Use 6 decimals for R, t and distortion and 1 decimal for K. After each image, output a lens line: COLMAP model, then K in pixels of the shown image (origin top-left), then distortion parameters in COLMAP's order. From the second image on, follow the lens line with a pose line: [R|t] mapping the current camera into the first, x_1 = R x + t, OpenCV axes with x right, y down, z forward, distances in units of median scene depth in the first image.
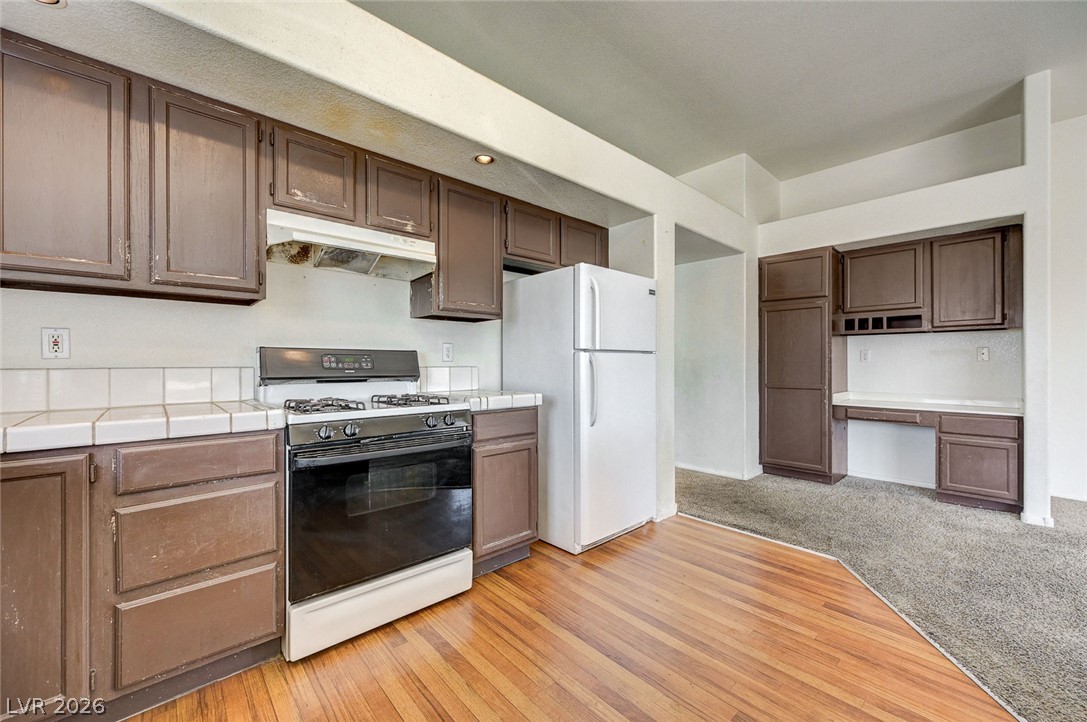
lens RADIAL K [[430.0, 0, 537.1], [0, 430.0, 364.7], [0, 0, 1]] dist [-0.001923, 0.000410]
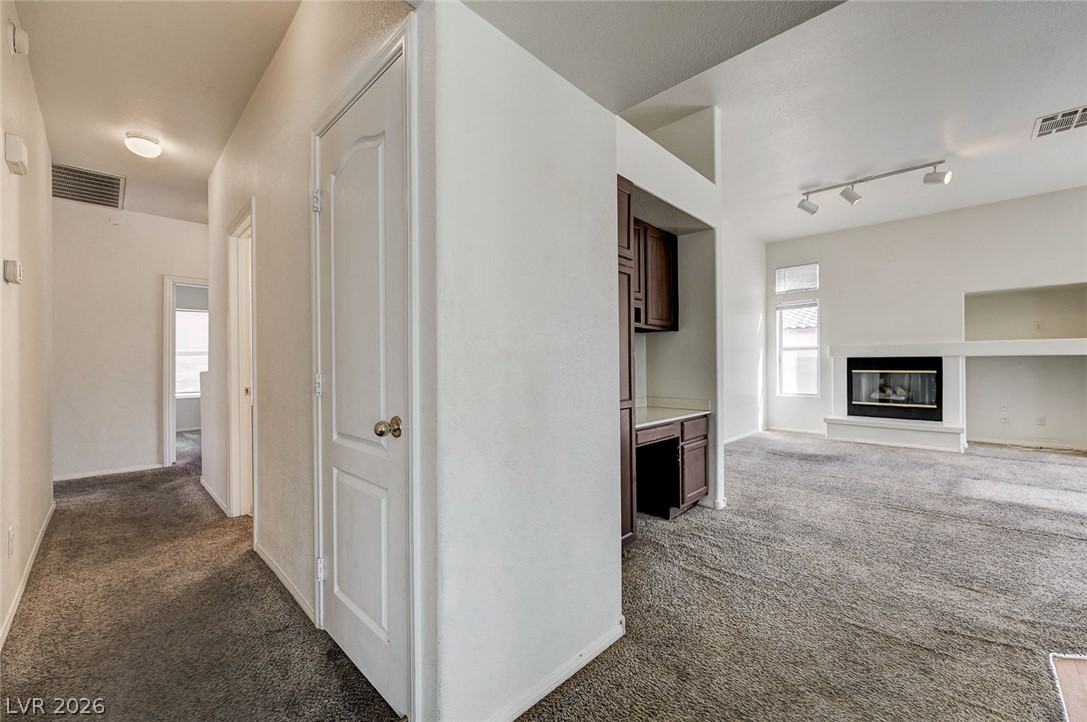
lens RADIAL K [[430.0, 0, 549.0], [0, 430.0, 362.0], [0, 0, 1]] dist [-0.001923, 0.000410]
pose [[-0.063878, 0.004732, 0.997946, 0.063669], [0.009693, 0.999945, -0.004121, -0.009443], [-0.997911, 0.009409, -0.063920, 1.543527]]
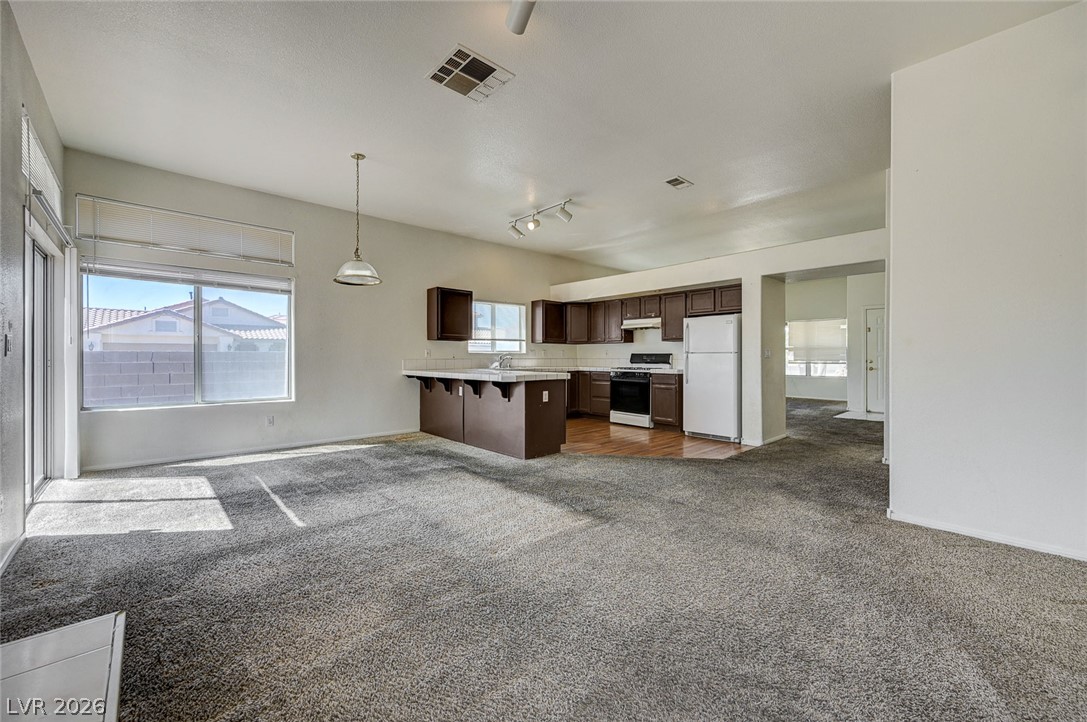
lens RADIAL K [[430.0, 0, 546.8], [0, 430.0, 356.7], [0, 0, 1]] dist [-0.001923, 0.000410]
pose [[0.006510, 0.000151, -0.999979, 2.241076], [-0.004696, 0.999989, 0.000120, -0.006165], [0.999968, 0.004695, 0.006510, 0.149945]]
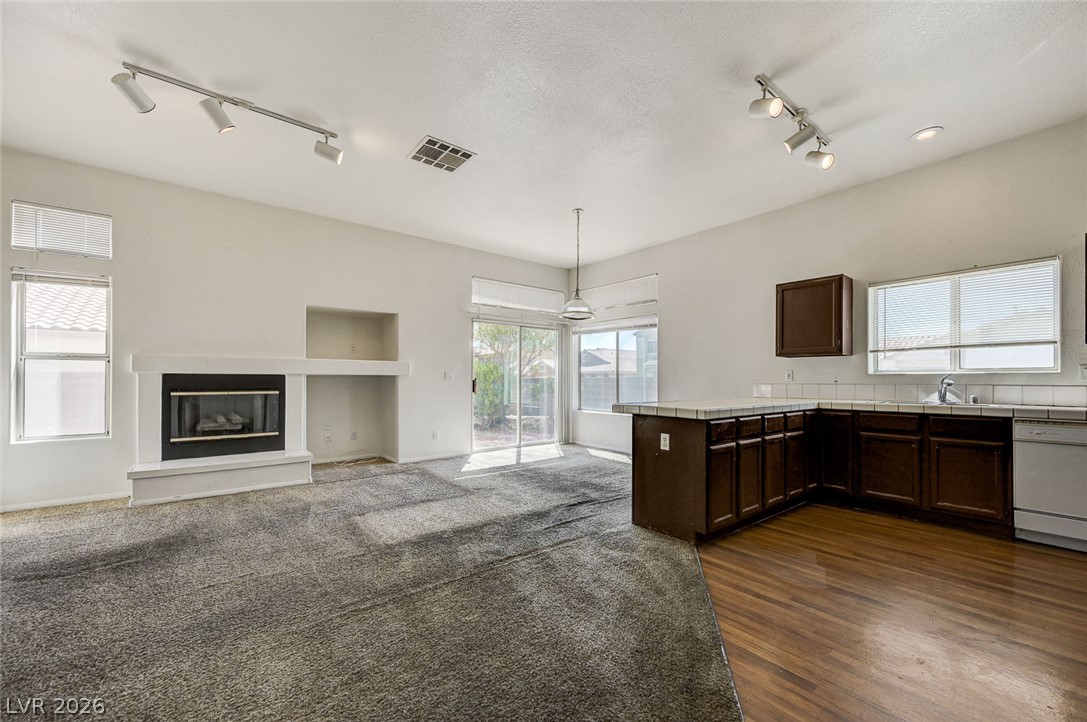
lens RADIAL K [[430.0, 0, 548.6], [0, 430.0, 378.8], [0, 0, 1]] dist [-0.001923, 0.000410]
pose [[-0.998461, 0.000000, 0.055453, 0.776296], [0.000031, 1.000000, 0.000560, -0.010005], [-0.055453, 0.000561, -0.998461, 1.265250]]
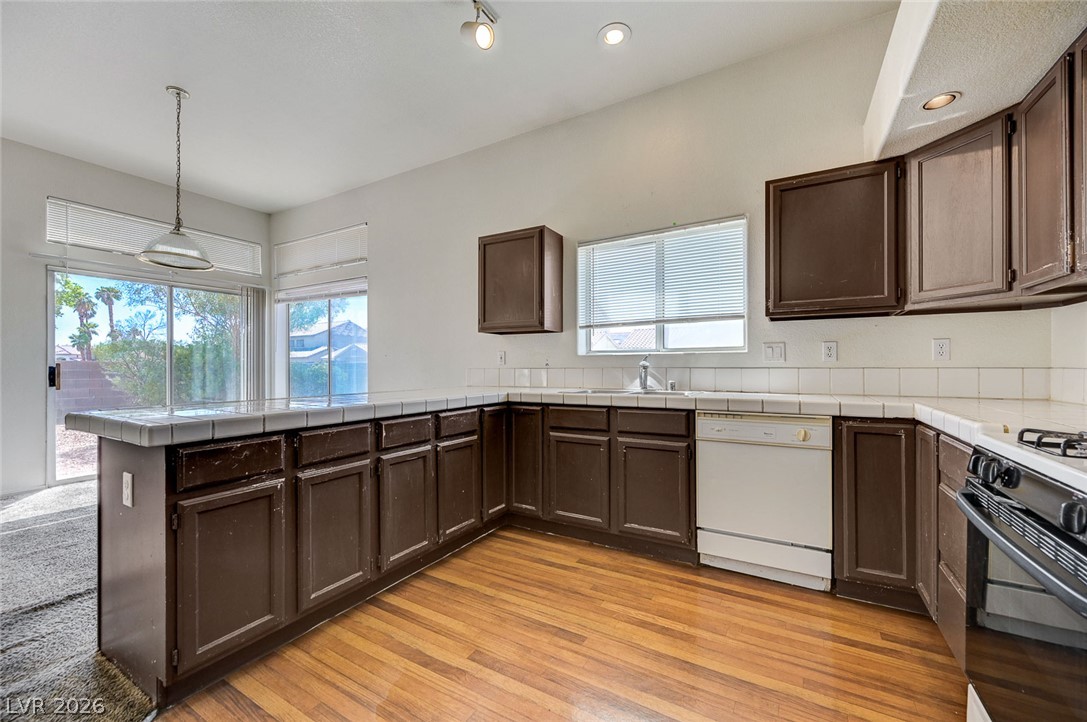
lens RADIAL K [[430.0, 0, 543.1], [0, 430.0, 365.8], [0, 0, 1]] dist [-0.001923, 0.000410]
pose [[-0.952529, 0.008830, -0.304321, 0.204558], [0.006706, 0.999945, 0.008025, -0.005768], [0.304375, 0.005603, -0.952536, 0.824073]]
